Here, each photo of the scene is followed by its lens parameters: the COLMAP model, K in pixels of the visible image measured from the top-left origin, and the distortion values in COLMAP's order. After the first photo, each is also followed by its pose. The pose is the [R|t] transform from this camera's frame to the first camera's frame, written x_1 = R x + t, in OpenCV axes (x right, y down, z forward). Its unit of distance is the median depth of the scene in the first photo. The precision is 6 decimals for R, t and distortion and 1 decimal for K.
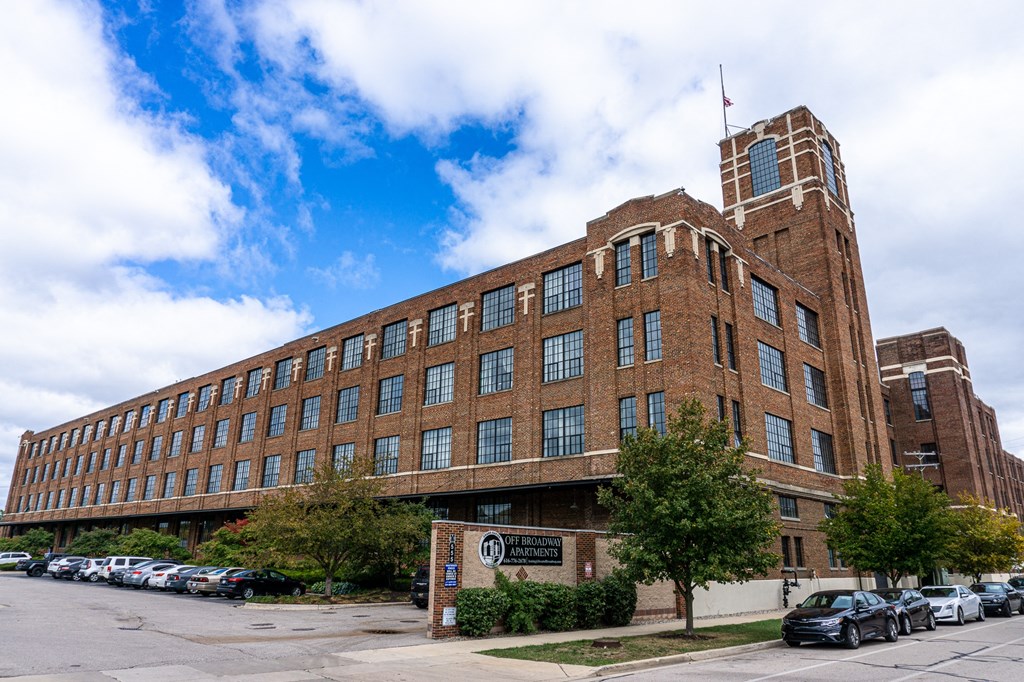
lens RADIAL K [[687.0, 0, 512.0], [0, 687.0, 341.0], [0, 0, 1]] dist [-0.001132, 0.005220]
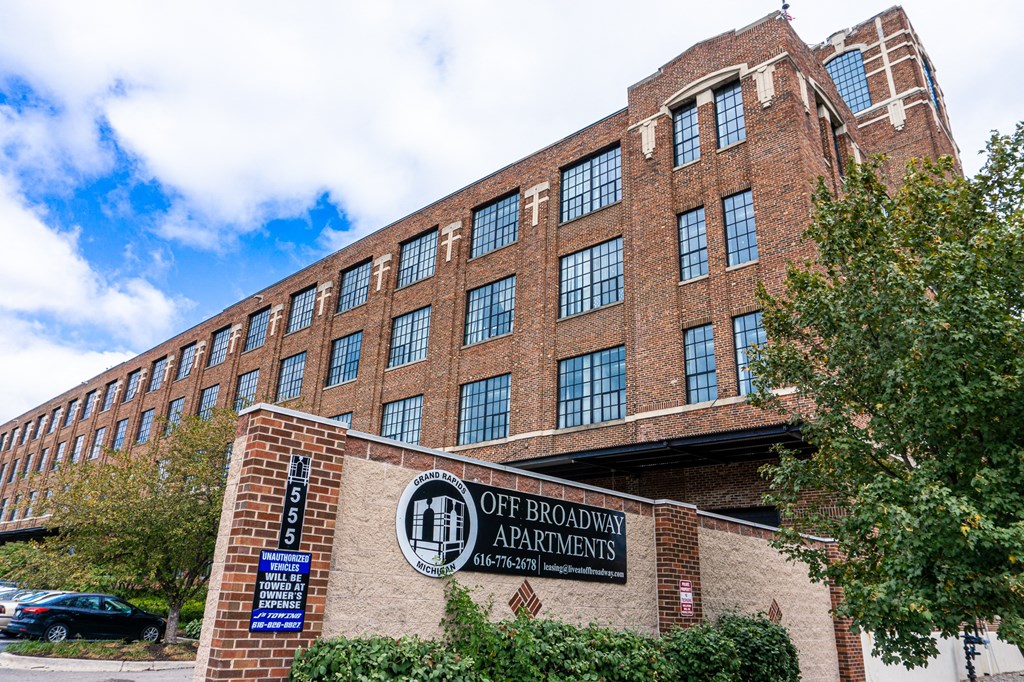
lens RADIAL K [[687.0, 0, 512.0], [0, 687.0, 341.0], [0, 0, 1]] dist [-0.001132, 0.005220]
pose [[0.999725, 0.022937, -0.004791, 0.003237], [-0.023175, 0.998071, -0.057601, 0.116641], [0.003460, 0.057697, 0.998328, 0.329282]]
